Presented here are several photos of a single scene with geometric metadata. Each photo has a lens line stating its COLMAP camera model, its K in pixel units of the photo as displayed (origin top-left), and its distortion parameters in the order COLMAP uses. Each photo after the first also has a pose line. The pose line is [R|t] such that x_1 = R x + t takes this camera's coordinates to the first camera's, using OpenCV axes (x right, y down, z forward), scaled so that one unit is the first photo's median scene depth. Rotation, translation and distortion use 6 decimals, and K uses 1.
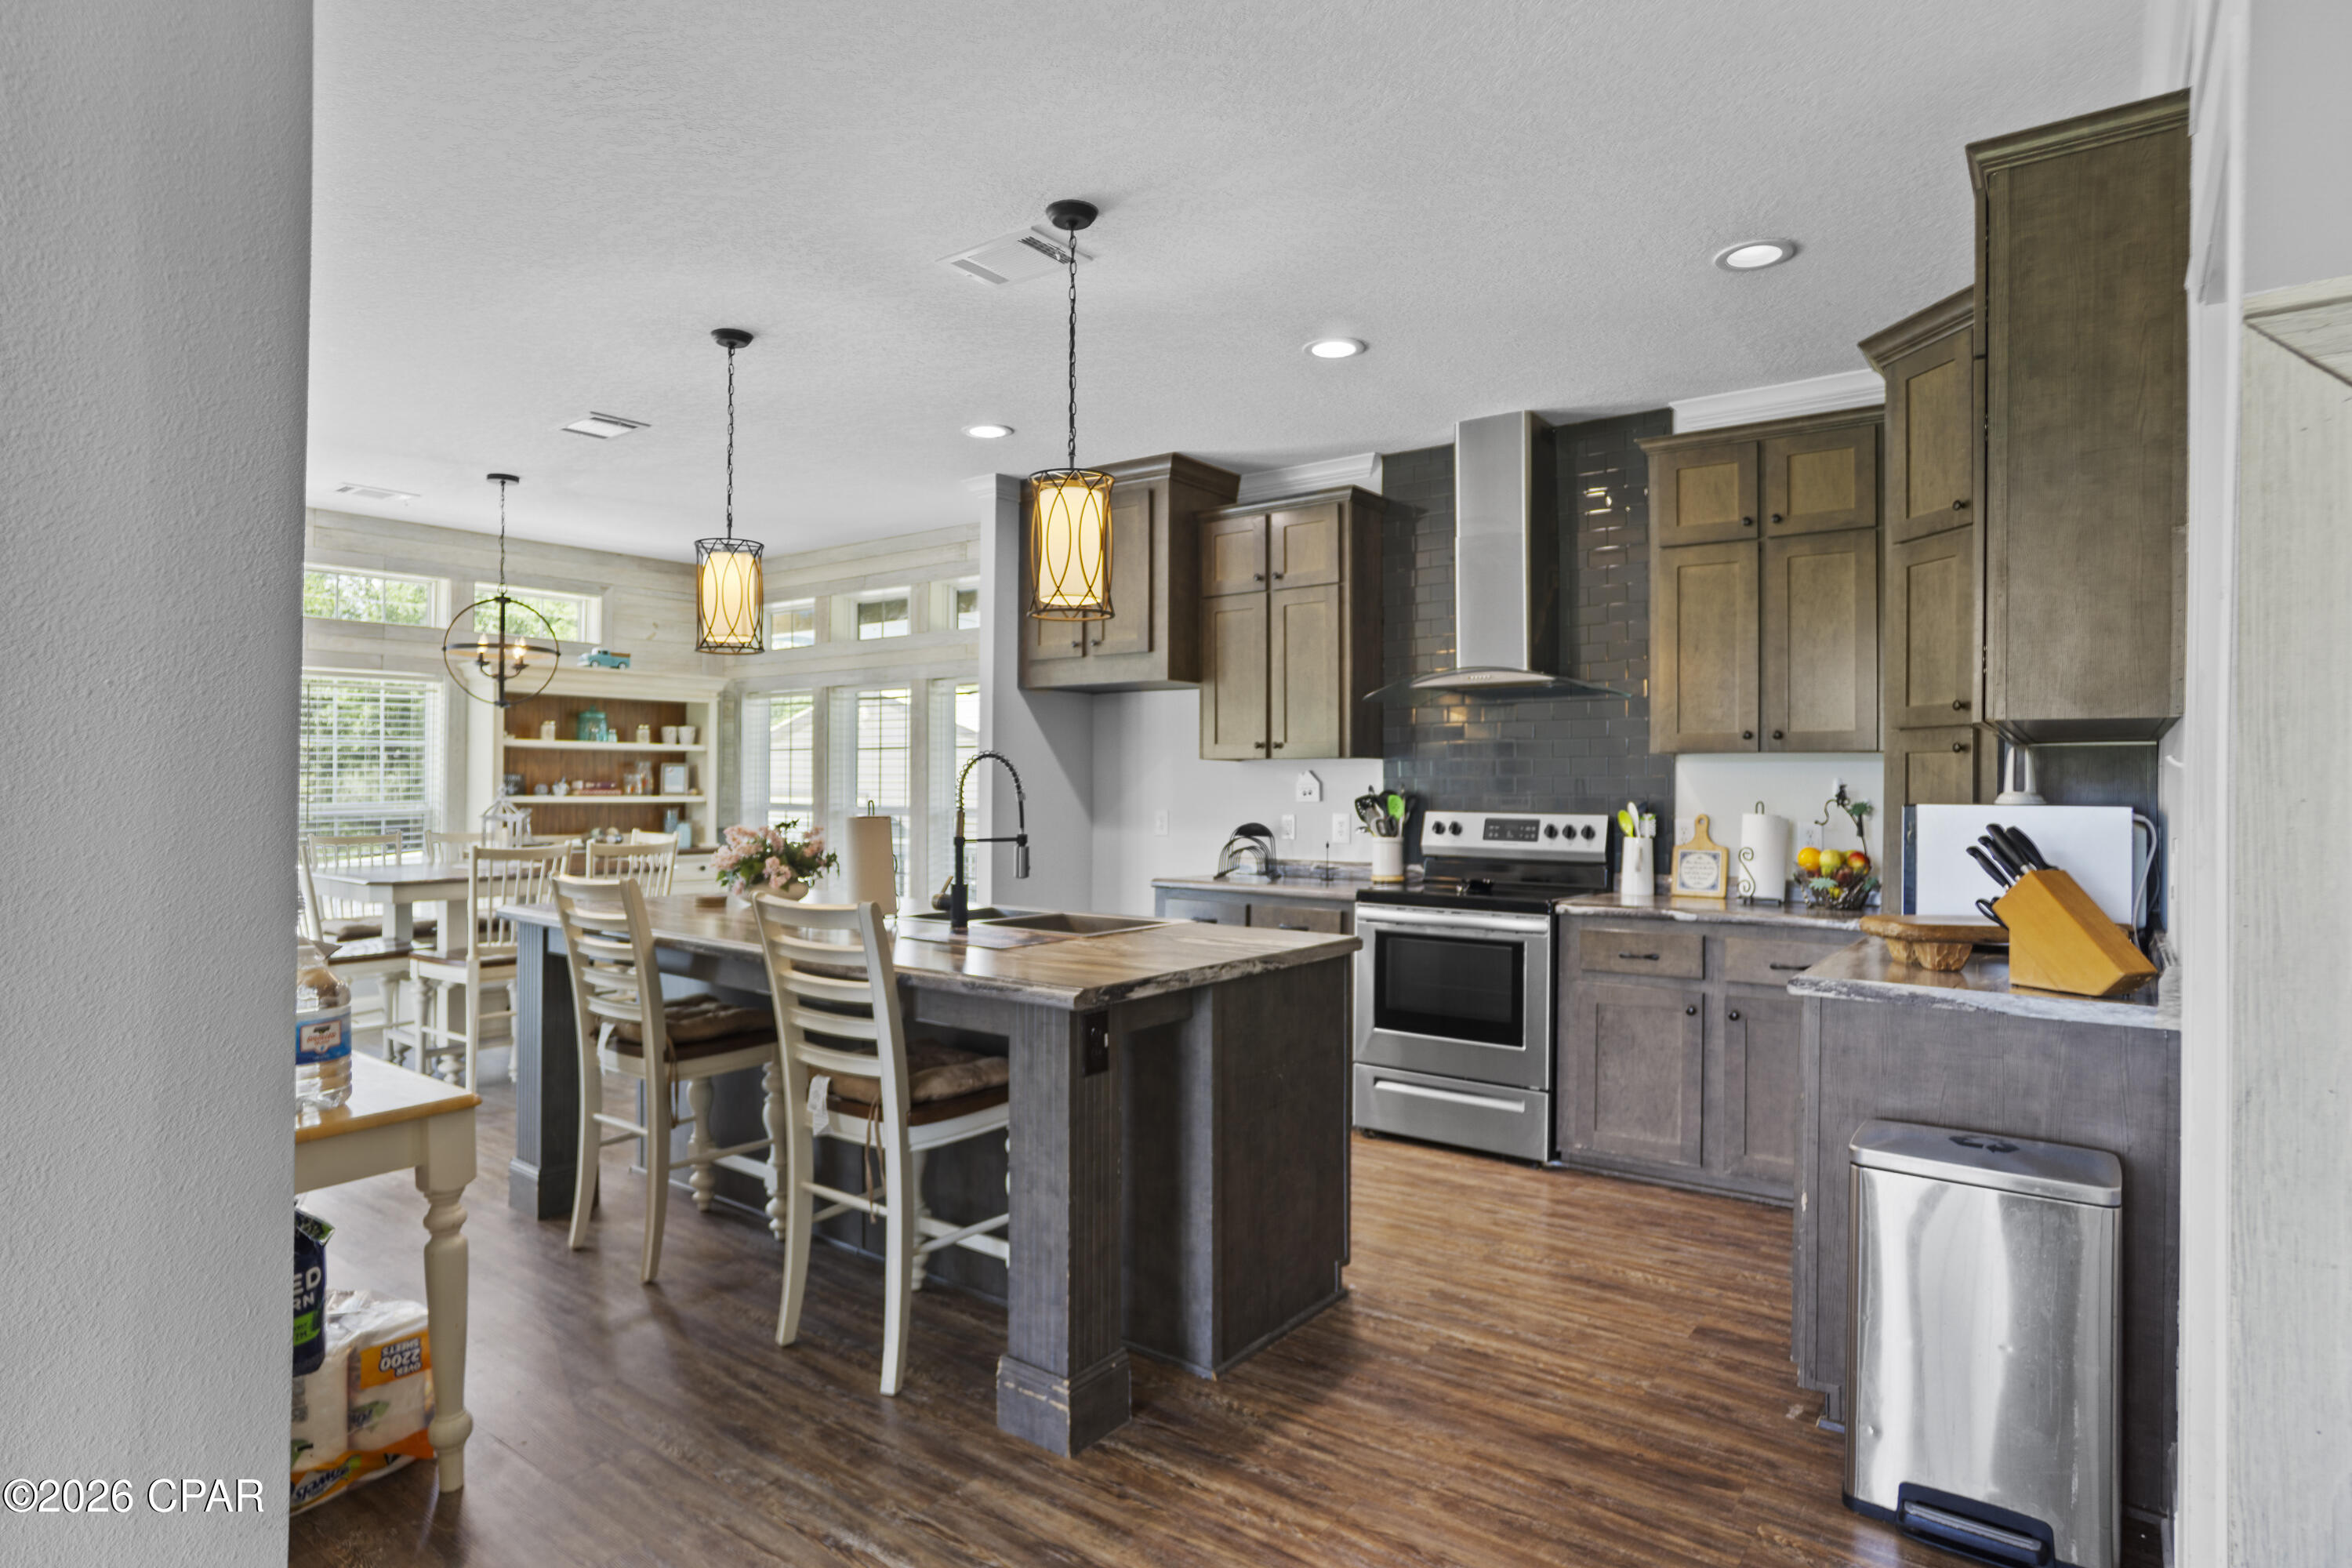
lens RADIAL K [[1258.5, 0, 1176.0], [0, 1258.5, 784.0], [0, 0, 1]] dist [-0.058351, 0.038494]
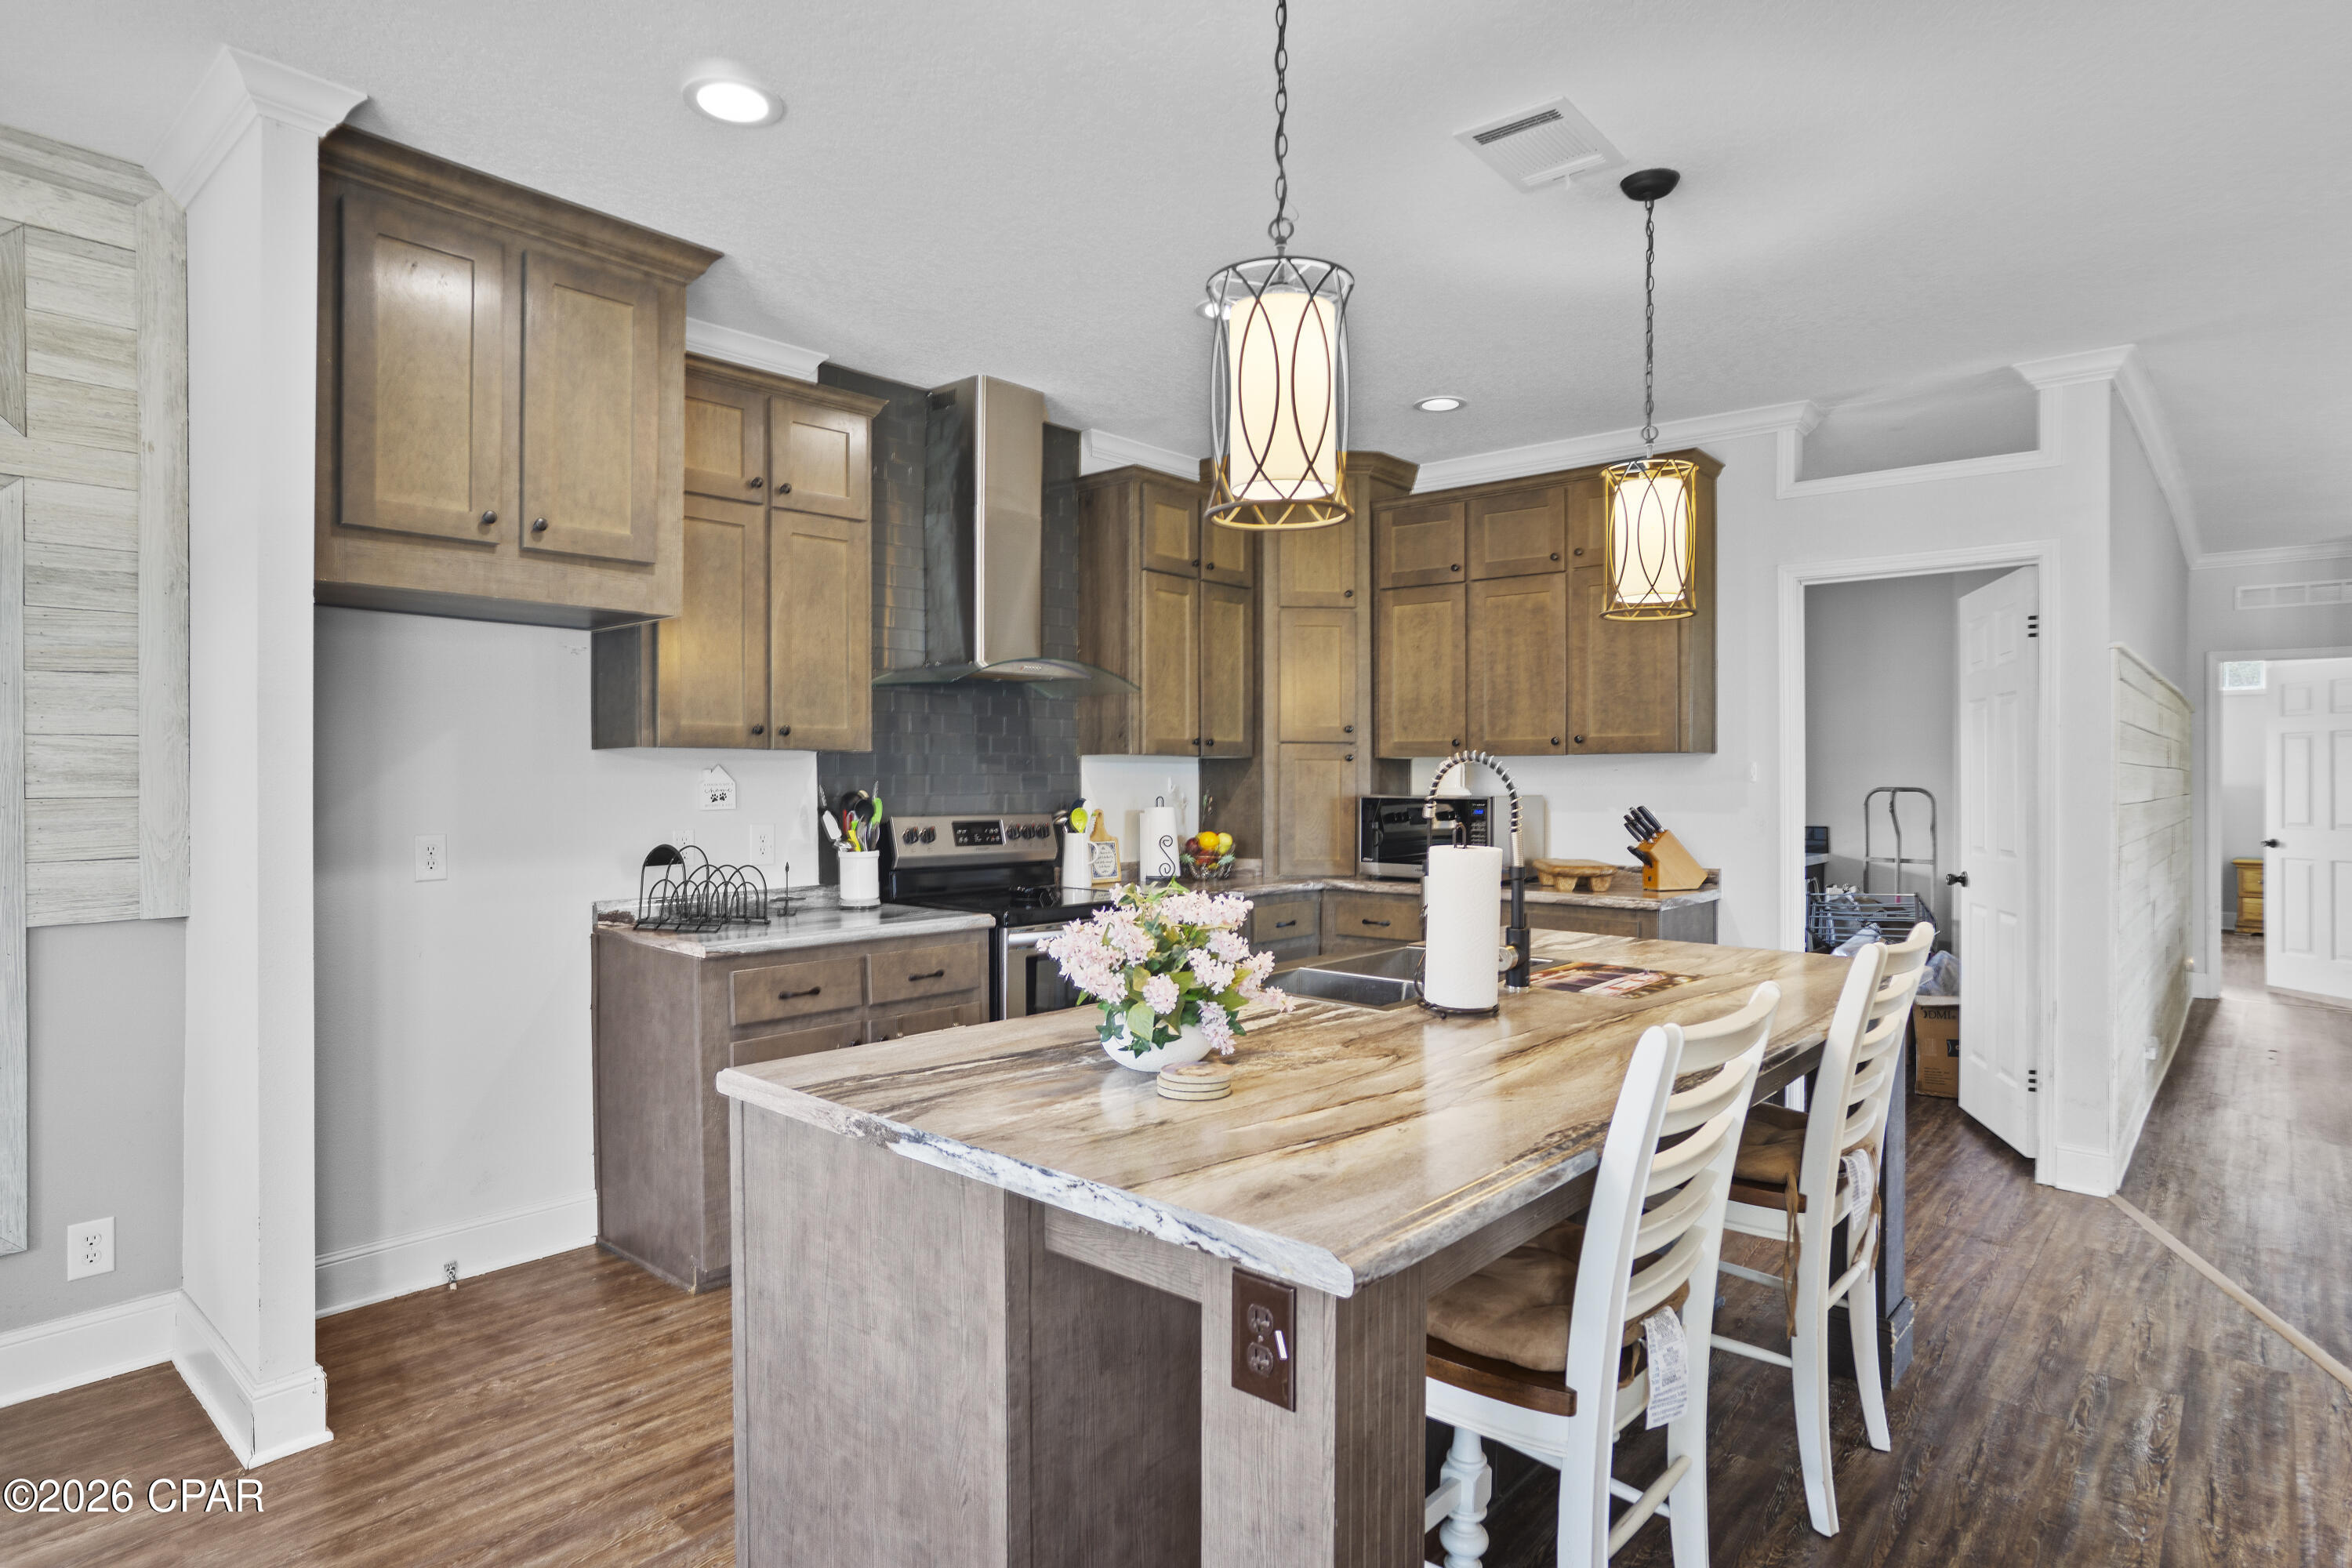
lens RADIAL K [[1258.5, 0, 1176.0], [0, 1258.5, 784.0], [0, 0, 1]] dist [-0.058351, 0.038494]
pose [[0.093307, -0.010340, 0.995584, -0.564046], [-0.002800, 0.999939, 0.010648, -0.008535], [-0.995633, -0.003782, 0.093272, 0.679739]]
